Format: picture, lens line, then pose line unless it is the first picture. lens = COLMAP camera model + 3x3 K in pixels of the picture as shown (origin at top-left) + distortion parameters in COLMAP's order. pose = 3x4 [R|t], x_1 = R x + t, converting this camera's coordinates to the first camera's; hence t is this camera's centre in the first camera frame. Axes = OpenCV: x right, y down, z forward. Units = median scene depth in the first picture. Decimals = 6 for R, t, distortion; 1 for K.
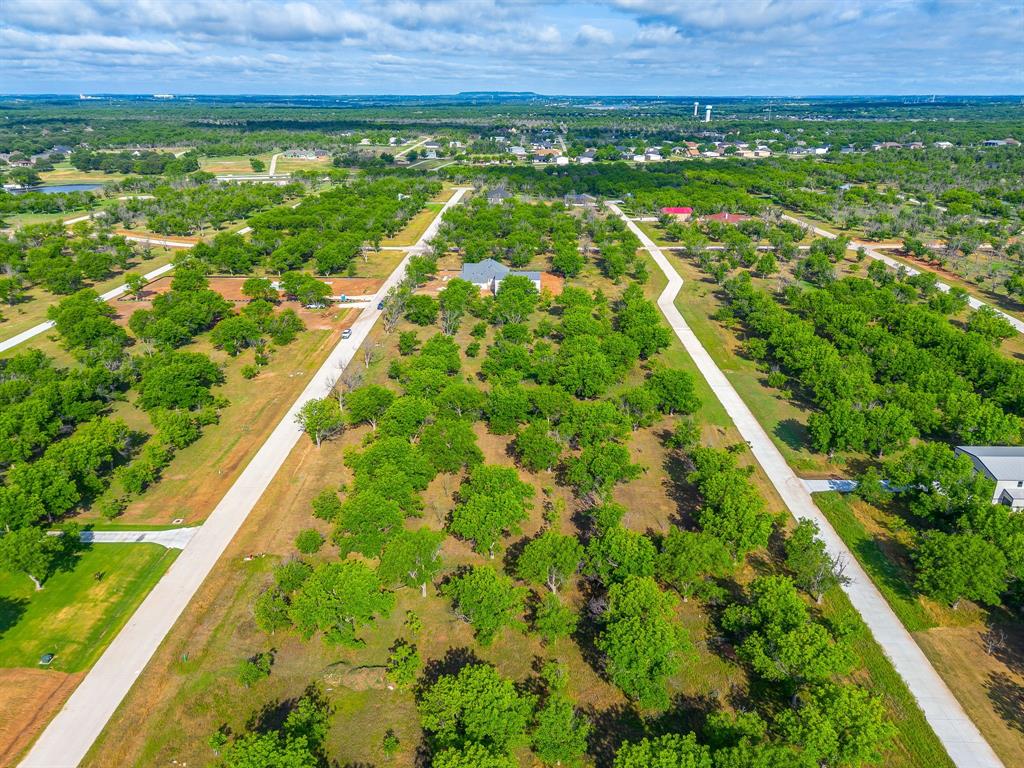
lens RADIAL K [[745.1, 0, 512.0], [0, 745.1, 384.0], [0, 0, 1]] dist [0.055511, -0.050284]
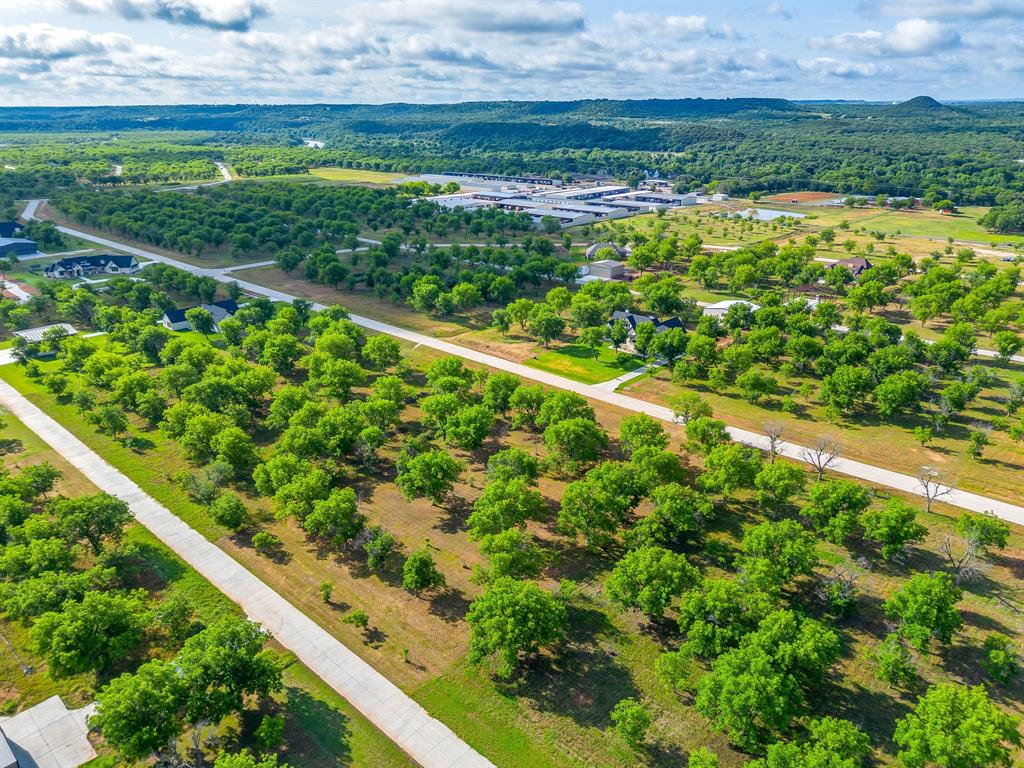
lens RADIAL K [[734.9, 0, 498.5], [0, 734.9, 384.8], [0, 0, 1]] dist [0.049874, -0.037400]
pose [[-0.679878, 0.264875, -0.683818, 0.413332], [-0.252662, 0.790785, 0.557514, -0.326407], [0.688424, 0.551816, -0.470713, 0.855580]]
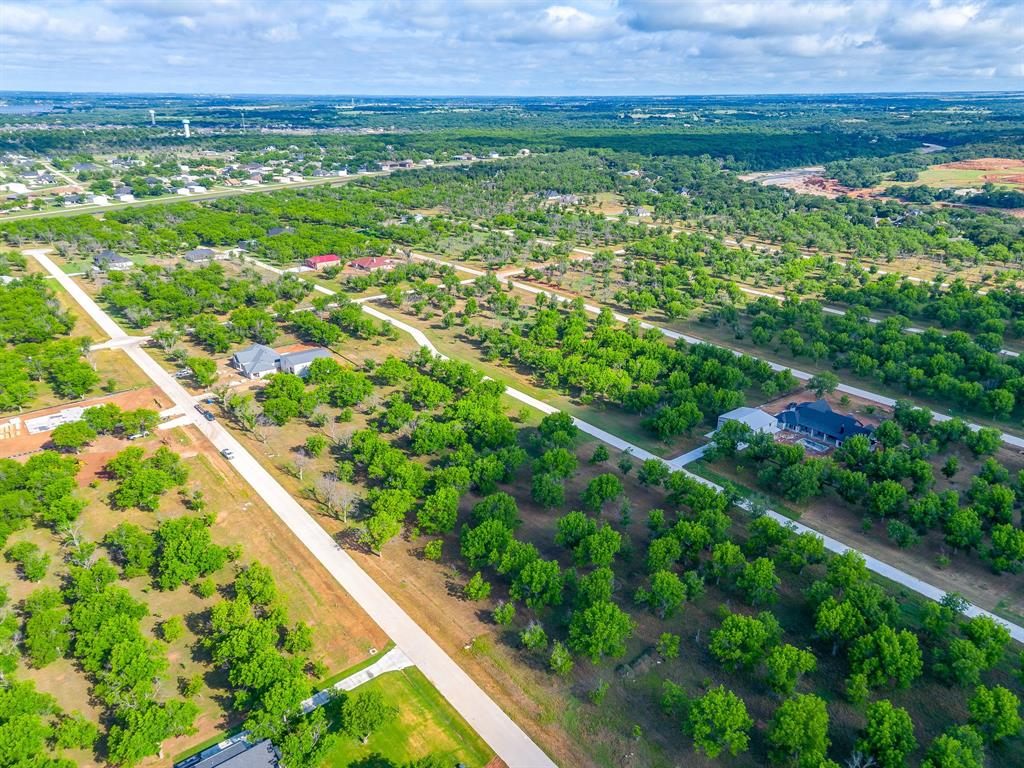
lens RADIAL K [[734.7, 0, 512.0], [0, 734.7, 384.0], [0, 0, 1]] dist [0.062467, -0.056169]
pose [[0.770437, -0.229360, 0.594829, -0.493875], [0.224342, 0.970901, 0.083797, -0.154794], [-0.596739, 0.068885, 0.799473, -0.050229]]
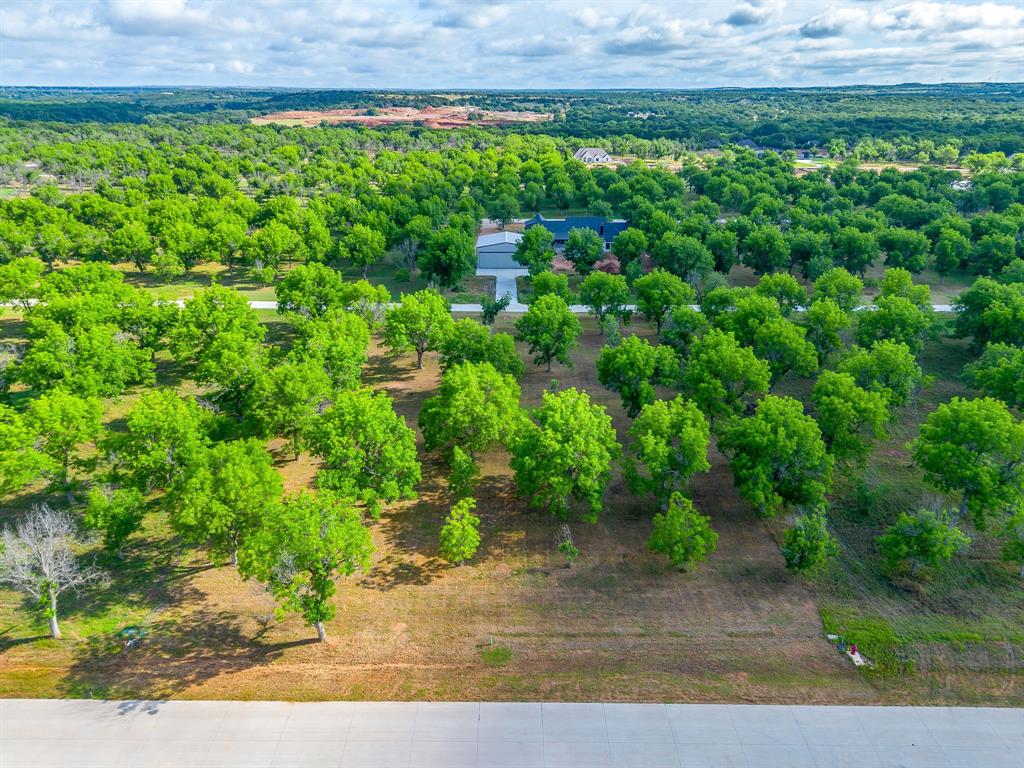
lens RADIAL K [[745.1, 0, 512.0], [0, 745.1, 384.0], [0, 0, 1]] dist [0.055511, -0.050284]
pose [[-0.021996, -0.354592, 0.934762, -0.370853], [0.353748, 0.871742, 0.339010, -0.071347], [-0.935082, 0.338127, 0.106261, 0.567981]]
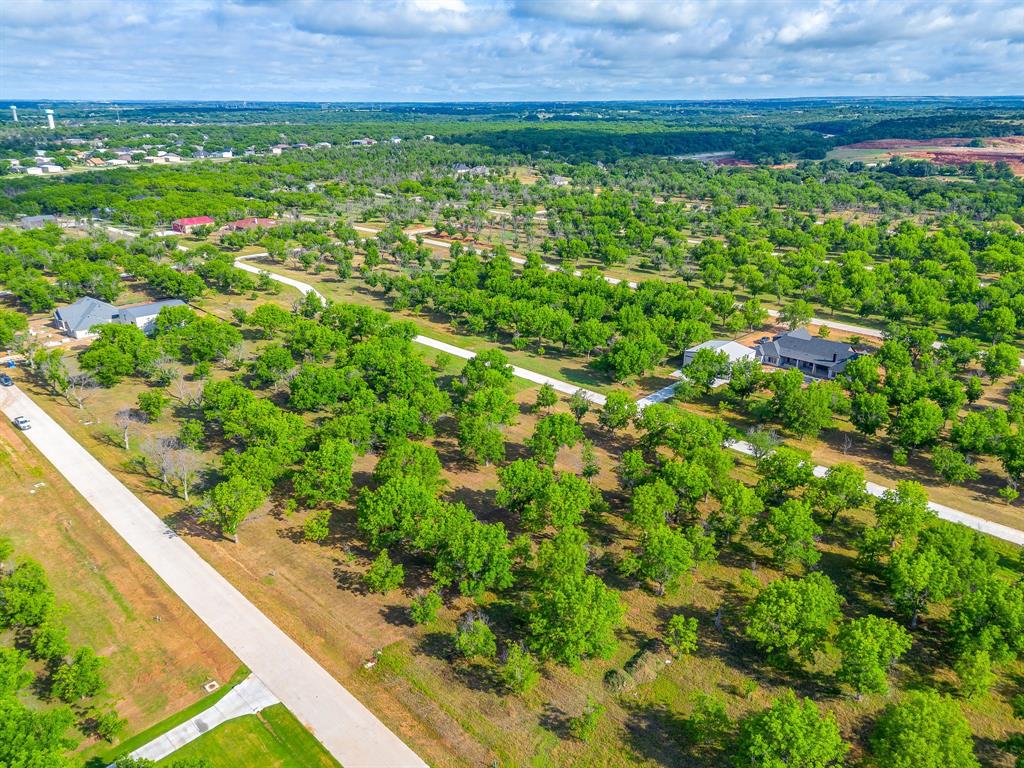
lens RADIAL K [[745.1, 0, 512.0], [0, 745.1, 384.0], [0, 0, 1]] dist [0.055511, -0.050284]
pose [[0.687210, -0.256100, 0.679820, -0.375179], [0.260056, 0.960509, 0.098957, -0.051566], [-0.678317, 0.108787, 0.726672, 0.142271]]
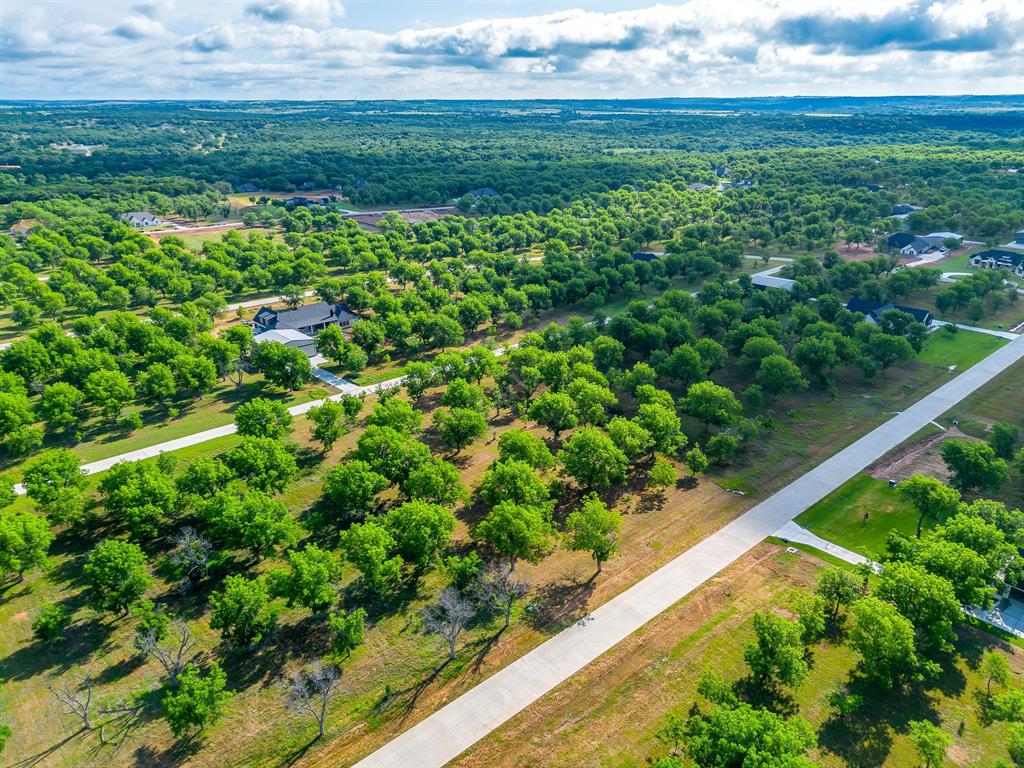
lens RADIAL K [[745.1, 0, 512.0], [0, 745.1, 384.0], [0, 0, 1]] dist [0.055511, -0.050284]
pose [[-0.694936, -0.250790, 0.673920, -0.442031], [0.262548, 0.784008, 0.562494, -0.338546], [-0.669427, 0.567834, -0.478991, 0.886577]]
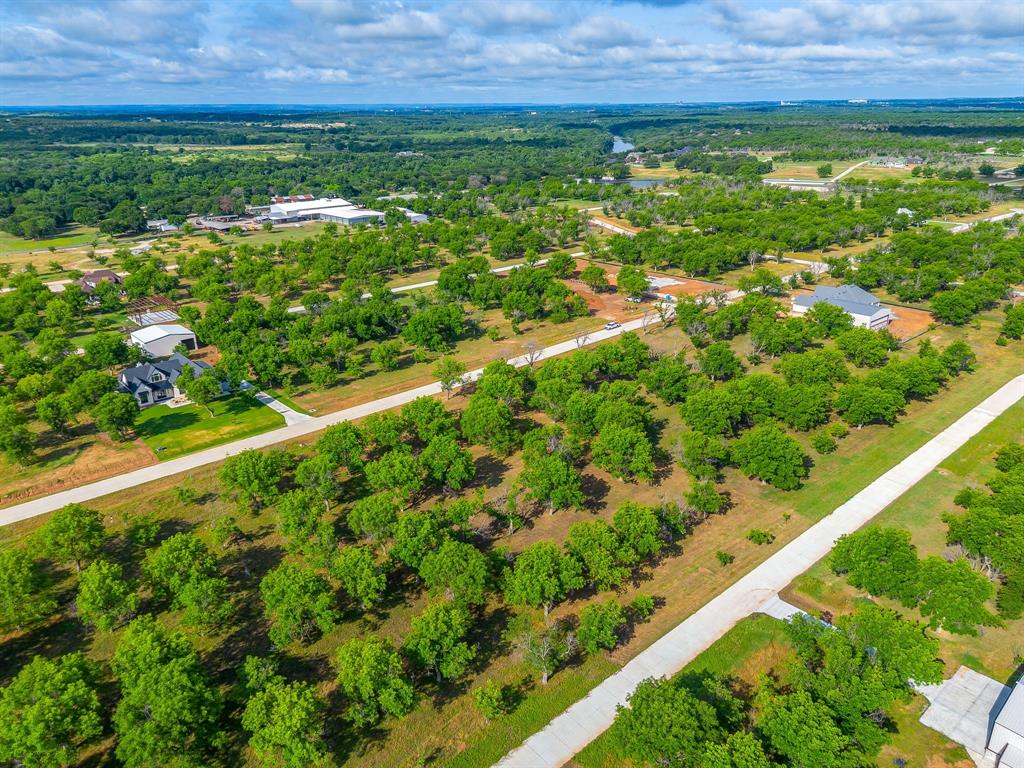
lens RADIAL K [[734.7, 0, 512.0], [0, 734.7, 384.0], [0, 0, 1]] dist [0.062467, -0.056169]
pose [[0.676220, 0.254161, -0.691469, 0.423098], [-0.255515, 0.961255, 0.103446, -0.058277], [0.690970, 0.106728, 0.714961, 0.150977]]
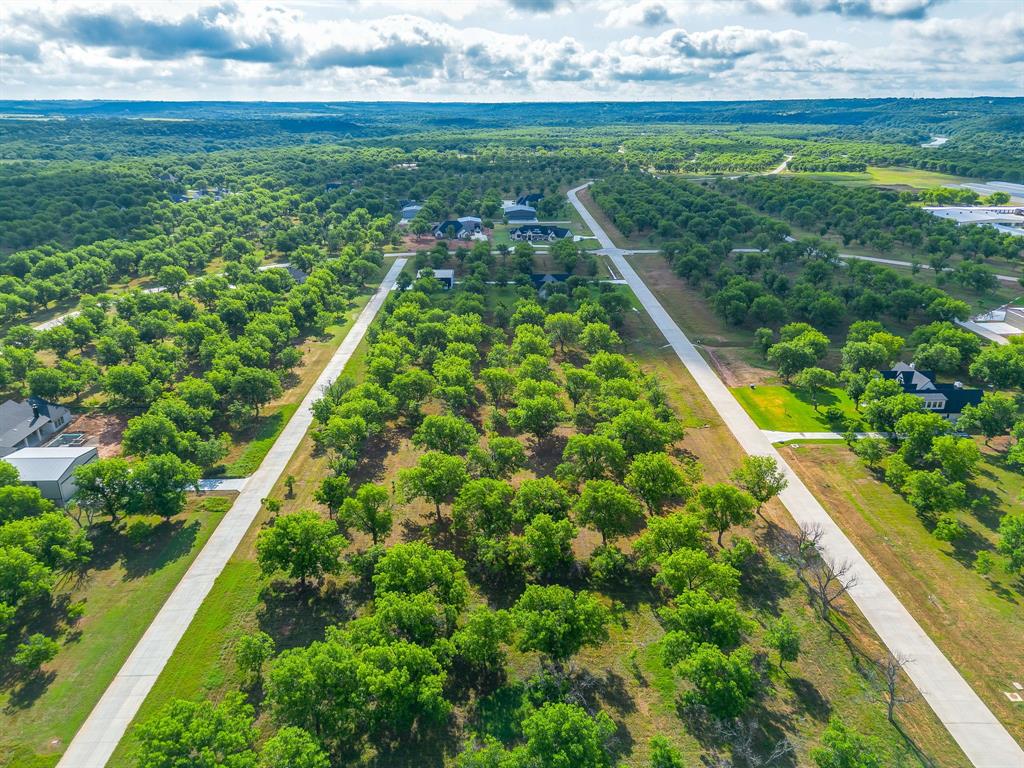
lens RADIAL K [[713.0, 0, 529.0], [0, 713.0, 406.8], [0, 0, 1]] dist [0.055148, -0.042884]
pose [[-0.998628, 0.019487, -0.048607, 0.029653], [-0.019588, 0.721809, 0.691815, -0.384464], [0.048567, 0.691818, -0.720437, 1.015310]]
